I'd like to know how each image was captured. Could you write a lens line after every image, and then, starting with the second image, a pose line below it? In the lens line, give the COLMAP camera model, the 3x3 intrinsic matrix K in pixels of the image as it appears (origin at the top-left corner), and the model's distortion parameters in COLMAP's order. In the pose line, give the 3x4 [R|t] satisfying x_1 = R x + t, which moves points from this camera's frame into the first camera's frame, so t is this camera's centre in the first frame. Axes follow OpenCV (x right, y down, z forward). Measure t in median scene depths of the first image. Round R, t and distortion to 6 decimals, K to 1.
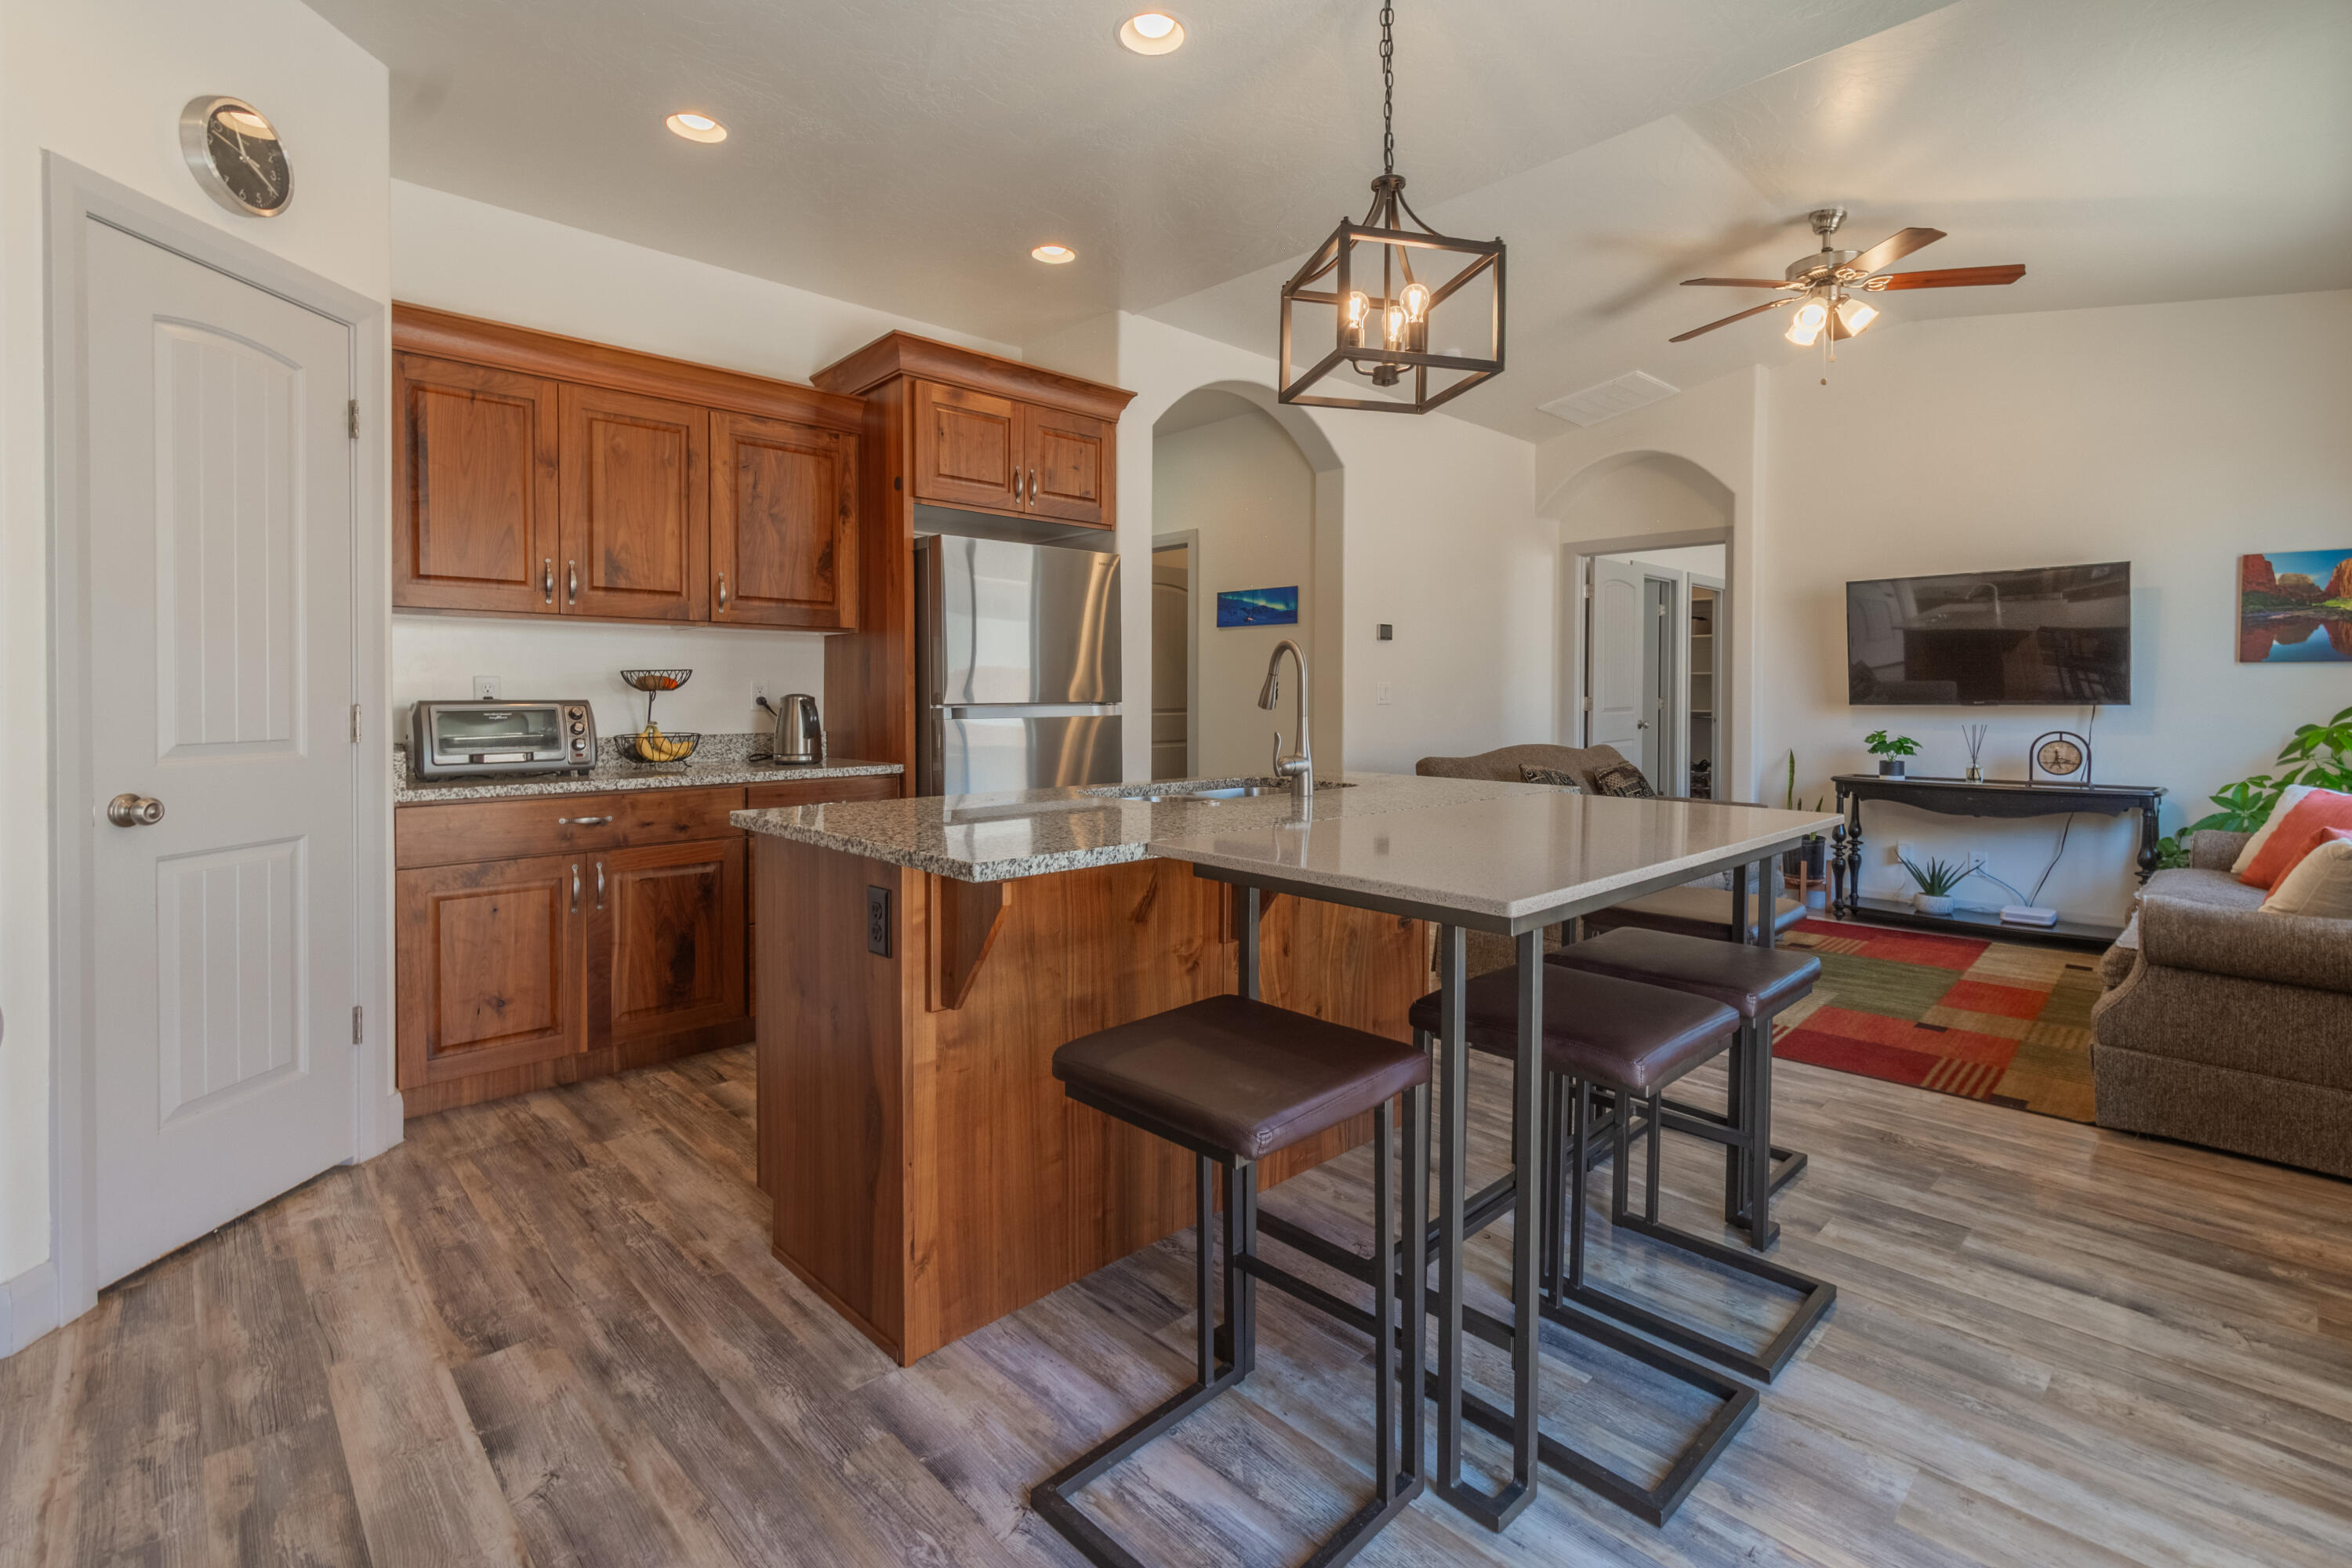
lens RADIAL K [[1058.7, 0, 1181.2], [0, 1058.7, 701.6], [0, 0, 1]] dist [-0.003474, -0.000765]
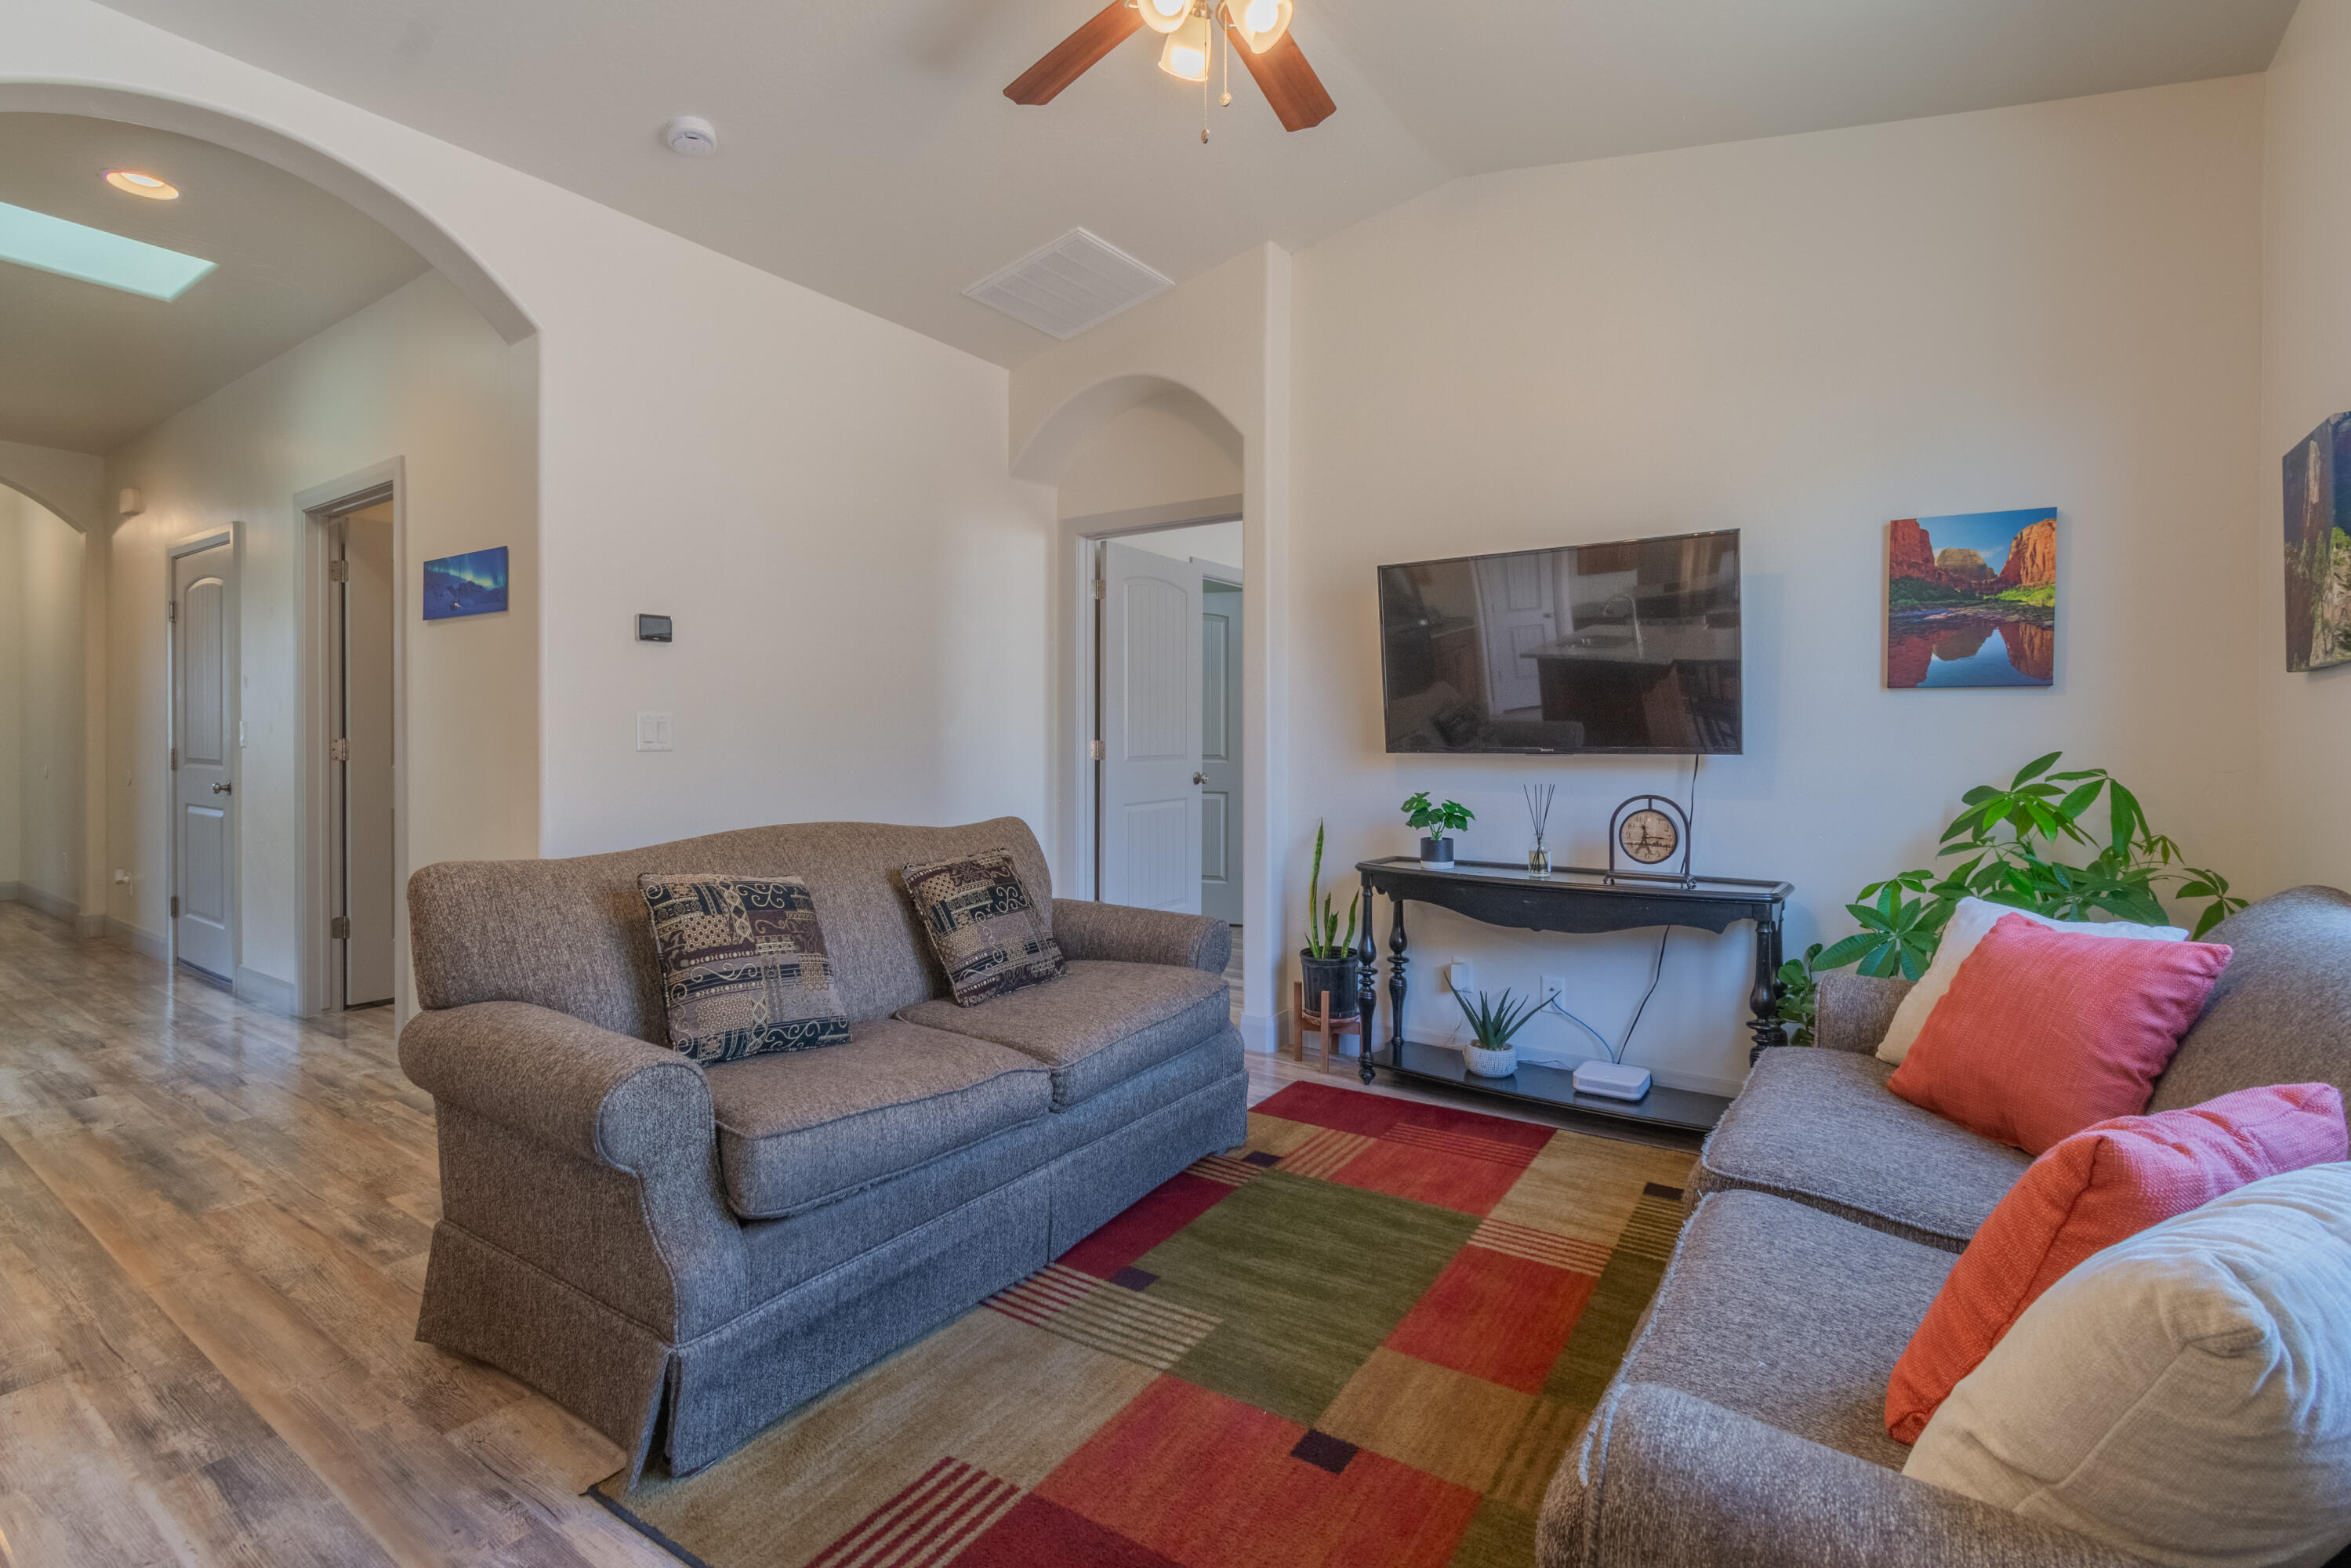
lens RADIAL K [[1086.3, 0, 1176.6], [0, 1086.3, 729.8], [0, 0, 1]] dist [0.000083, -0.000050]
pose [[0.979108, 0.004943, 0.203282, 0.407719], [-0.002046, 0.999893, -0.014457, -0.001323], [-0.203331, 0.013739, 0.979014, 0.402881]]
